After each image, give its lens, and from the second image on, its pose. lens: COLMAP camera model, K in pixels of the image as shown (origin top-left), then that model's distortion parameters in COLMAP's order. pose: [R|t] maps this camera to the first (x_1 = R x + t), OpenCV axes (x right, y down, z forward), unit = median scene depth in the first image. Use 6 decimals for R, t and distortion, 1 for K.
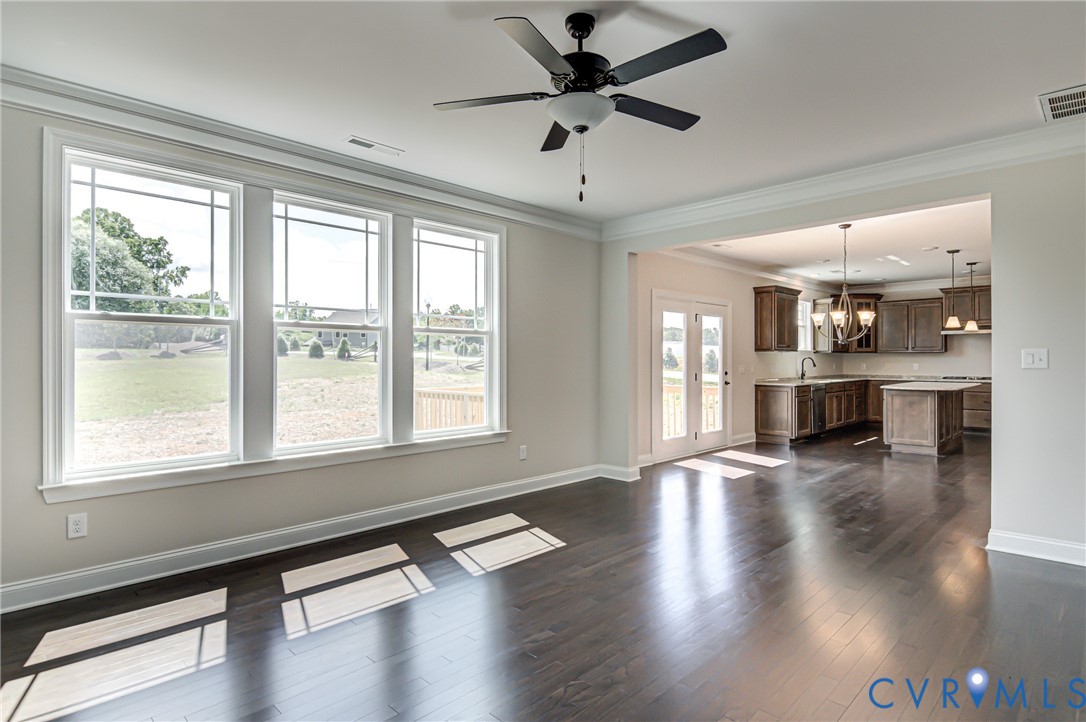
lens RADIAL K [[587.5, 0, 545.4], [0, 587.5, 358.6], [0, 0, 1]] dist [0.020509, -0.004316]
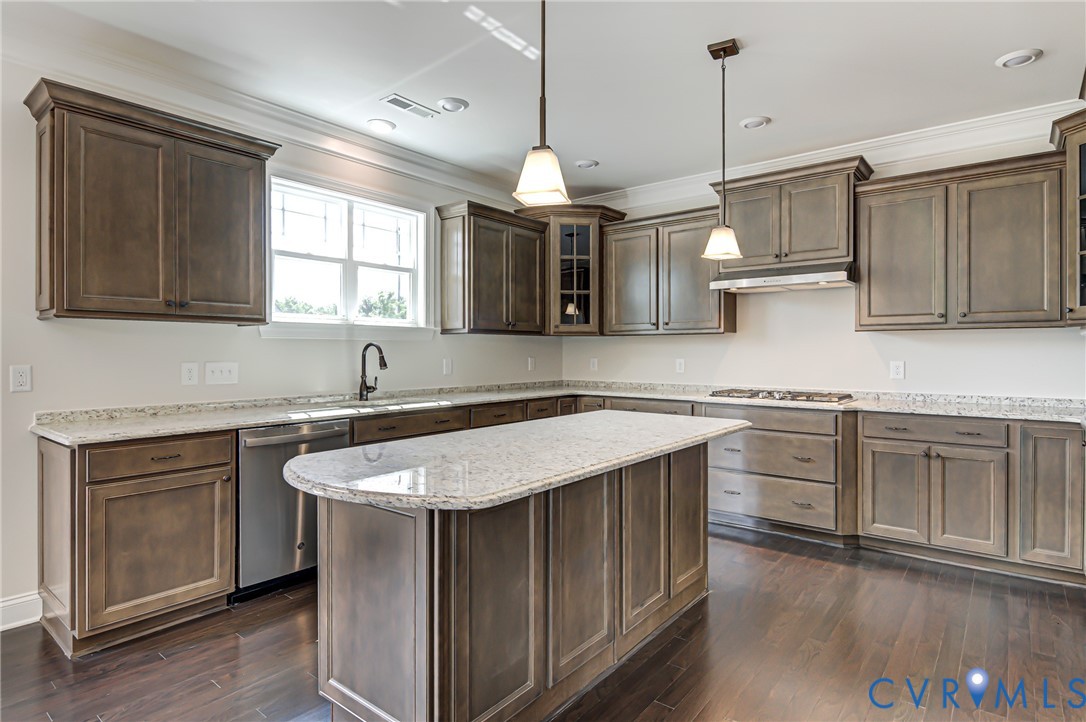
lens RADIAL K [[587.5, 0, 542.0], [0, 587.5, 352.6], [0, 0, 1]] dist [0.020509, -0.004316]
pose [[0.995526, 0.000550, 0.094489, 0.497164], [-0.000745, 0.999998, 0.002022, 0.003224], [-0.094488, -0.002083, 0.995524, 0.580538]]
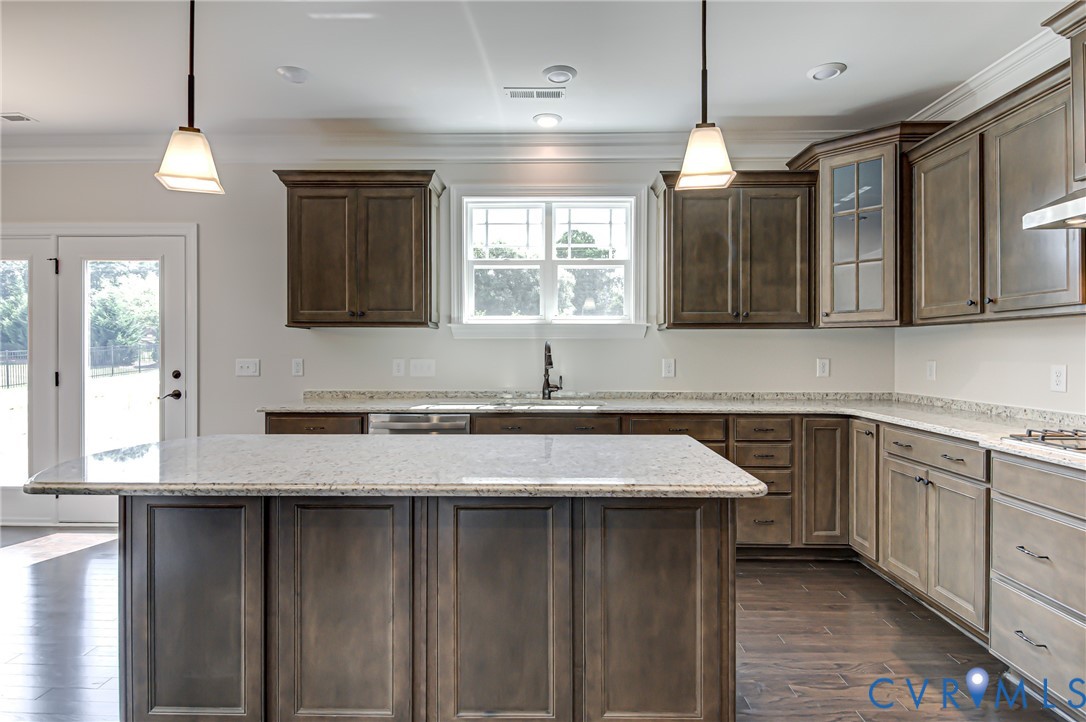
lens RADIAL K [[587.5, 0, 540.4], [0, 587.5, 356.0], [0, 0, 1]] dist [0.020509, -0.004316]
pose [[0.680379, 0.008787, -0.732808, 0.692052], [-0.001635, 0.999944, 0.010472, 0.003092], [0.732859, -0.005927, 0.680355, 0.706177]]
